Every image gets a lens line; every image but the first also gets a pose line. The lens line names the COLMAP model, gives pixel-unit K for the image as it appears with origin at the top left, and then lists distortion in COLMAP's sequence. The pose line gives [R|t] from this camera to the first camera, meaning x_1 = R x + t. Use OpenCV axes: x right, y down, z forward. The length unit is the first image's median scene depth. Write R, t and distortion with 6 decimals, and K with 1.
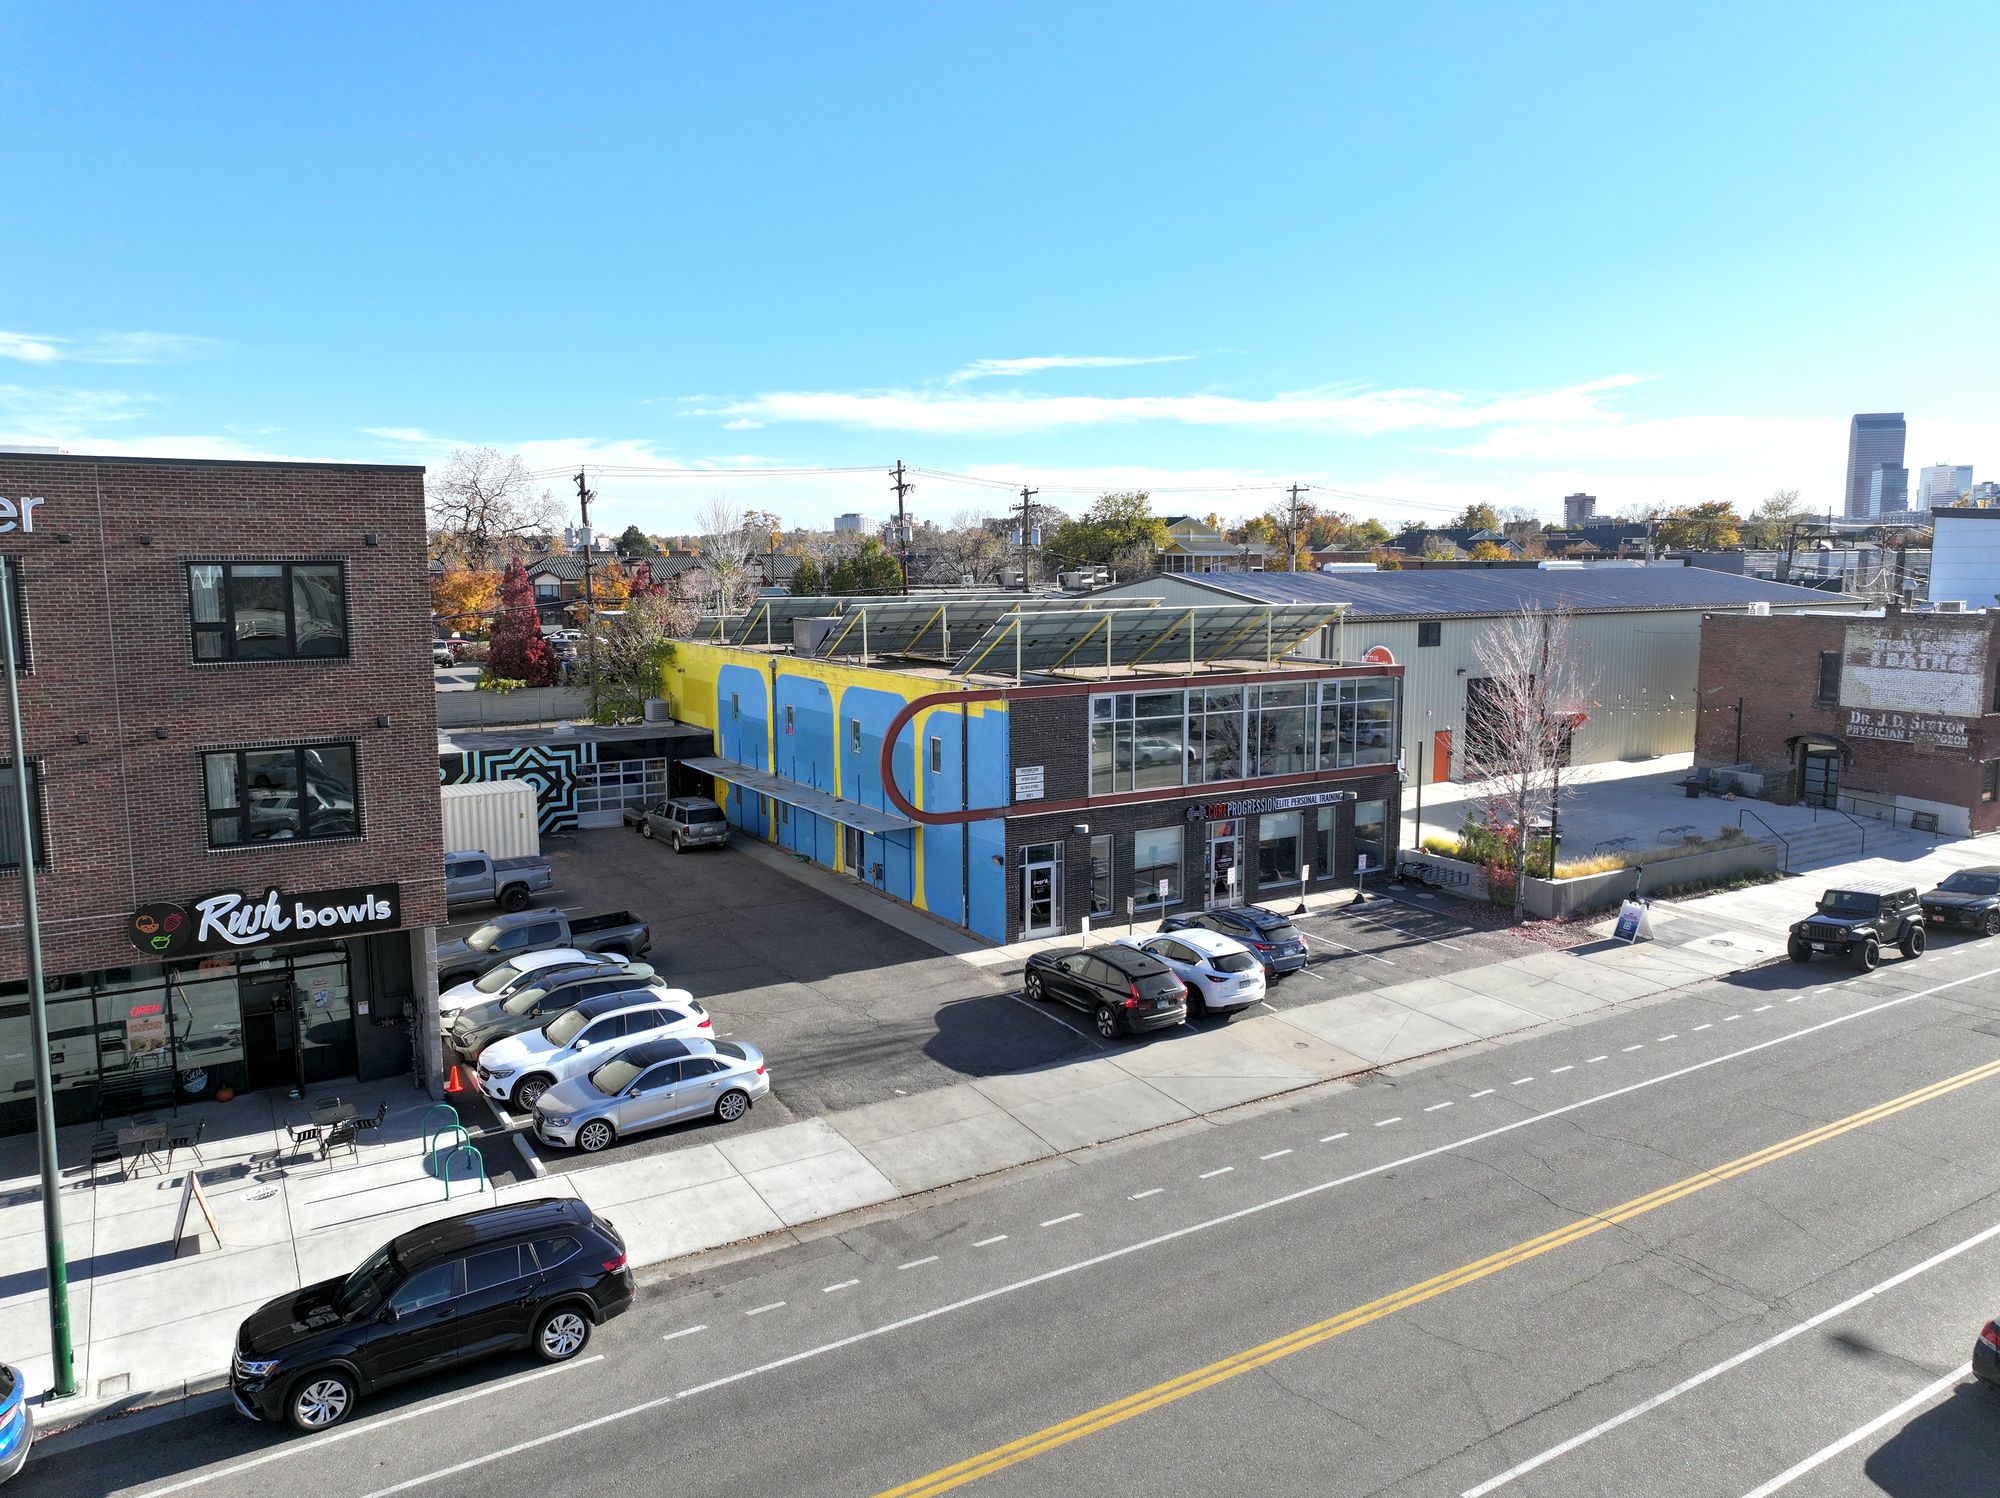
lens RADIAL K [[1410.9, 0, 1000.0], [0, 1410.9, 749.0], [0, 0, 1]] dist [0.008121, 0.009967]
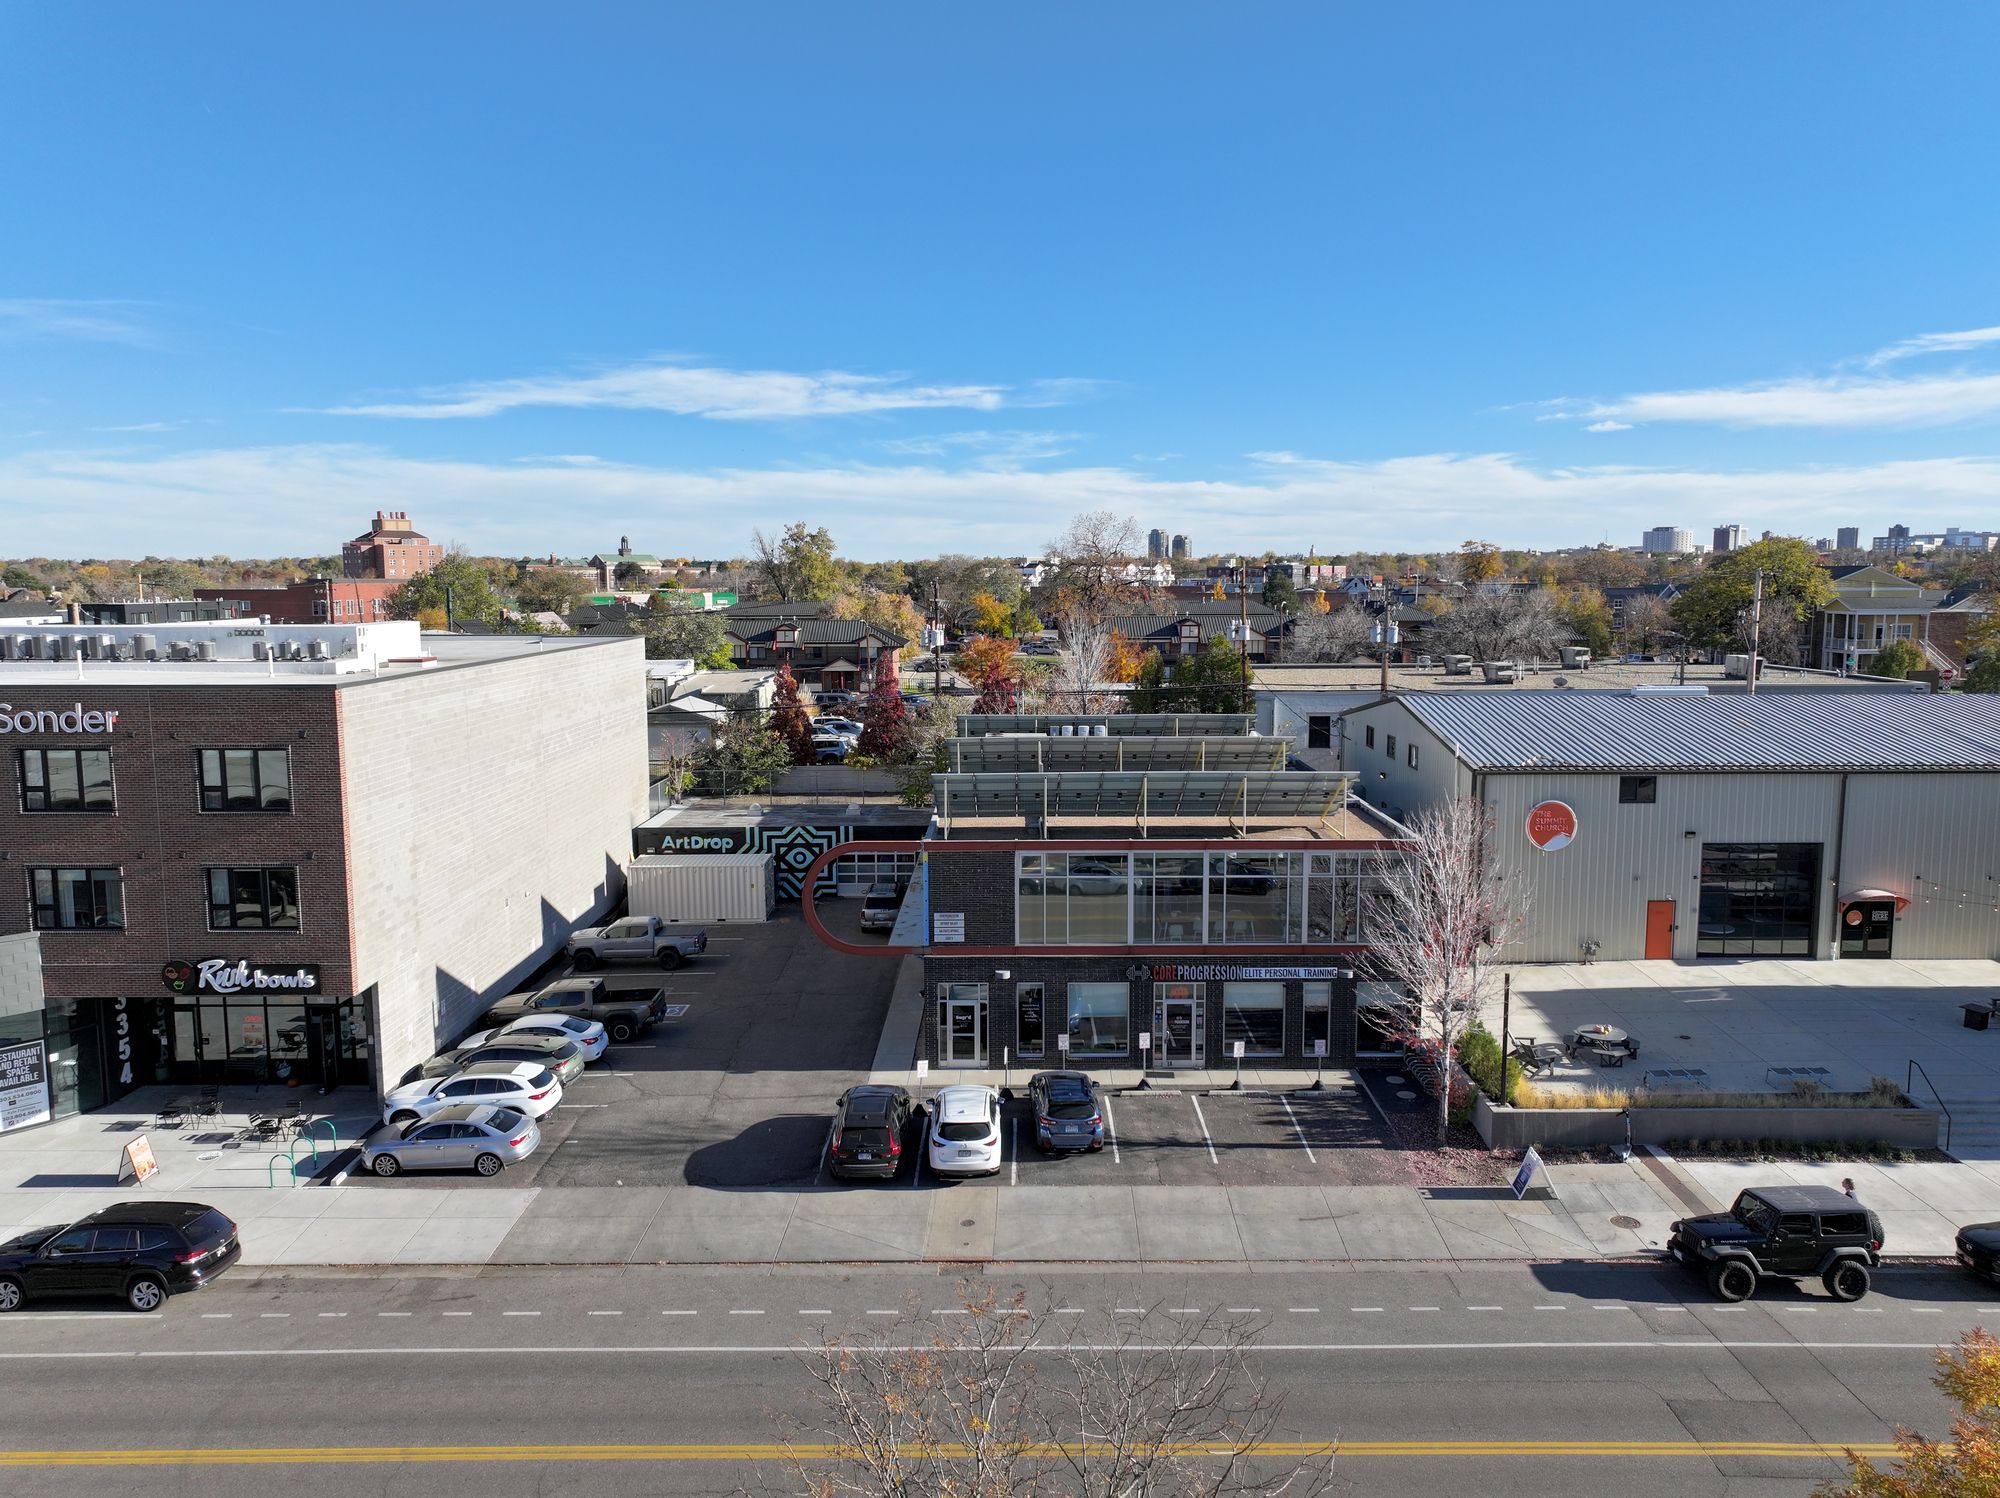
lens RADIAL K [[1410.9, 0, 1000.0], [0, 1410.9, 749.0], [0, 0, 1]] dist [0.008121, 0.009967]
pose [[0.847560, 0.064632, -0.526749, 0.651050], [-0.069118, 0.997546, 0.011186, -0.135065], [0.526180, 0.026928, 0.849947, 0.082575]]
